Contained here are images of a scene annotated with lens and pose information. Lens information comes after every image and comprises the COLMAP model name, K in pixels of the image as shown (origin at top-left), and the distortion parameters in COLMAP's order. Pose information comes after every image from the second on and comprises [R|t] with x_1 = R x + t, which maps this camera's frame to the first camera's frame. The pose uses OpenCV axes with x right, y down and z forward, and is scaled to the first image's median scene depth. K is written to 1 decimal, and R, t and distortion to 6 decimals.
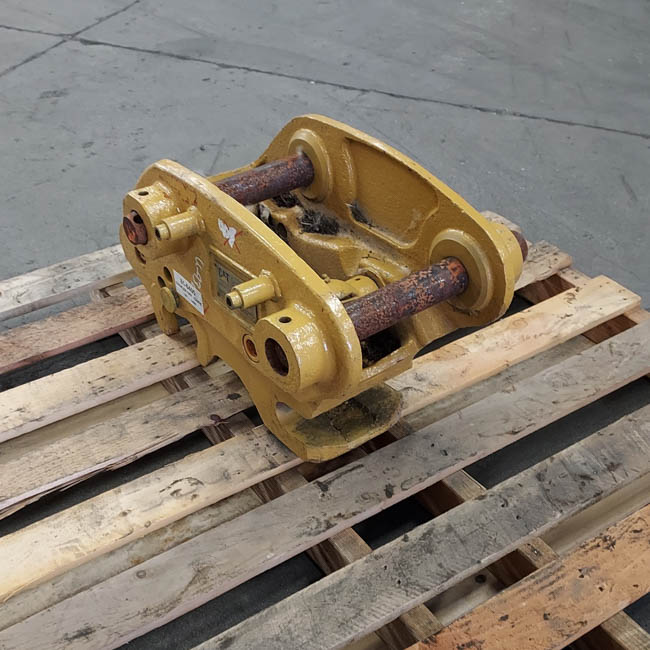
lens RADIAL K [[983.3, 0, 275.6], [0, 983.3, 326.8], [0, 0, 1]] dist [0.061434, 0.022247]
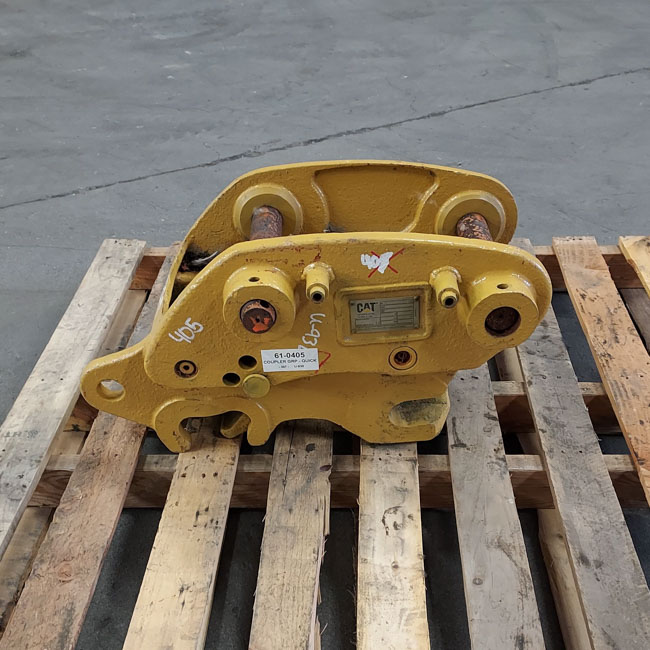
lens RADIAL K [[900.0, 0, 345.5], [0, 900.0, 337.5], [0, 0, 1]] dist [0.071868, -0.014977]
pose [[0.544075, -0.440113, 0.714341, -0.715566], [0.490817, 0.857461, 0.154461, -0.172099], [-0.680500, 0.266573, 0.682538, 0.338644]]
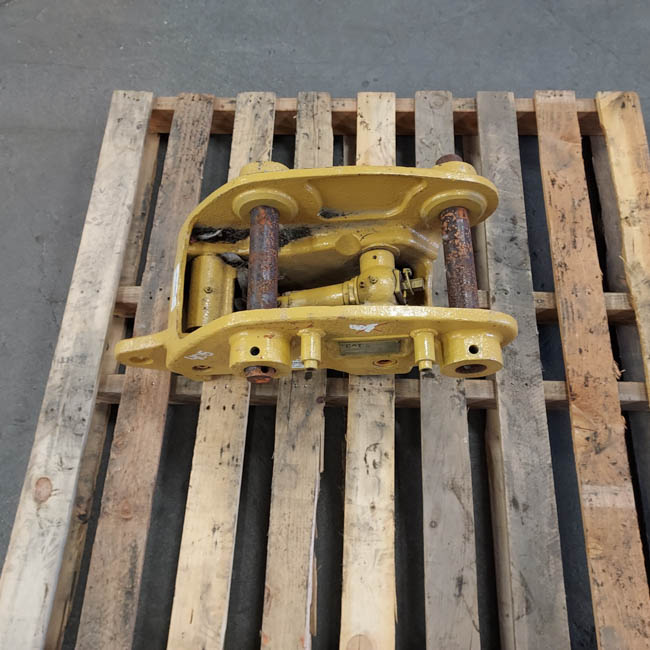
lens RADIAL K [[708.2, 0, 341.7], [0, 708.2, 285.4], [0, 0, 1]] dist [0.097288, -0.198083]
pose [[0.550865, -0.740061, 0.385820, -0.318407], [0.486709, 0.660398, 0.571830, -0.566529], [-0.677984, -0.127219, 0.723984, 0.360035]]
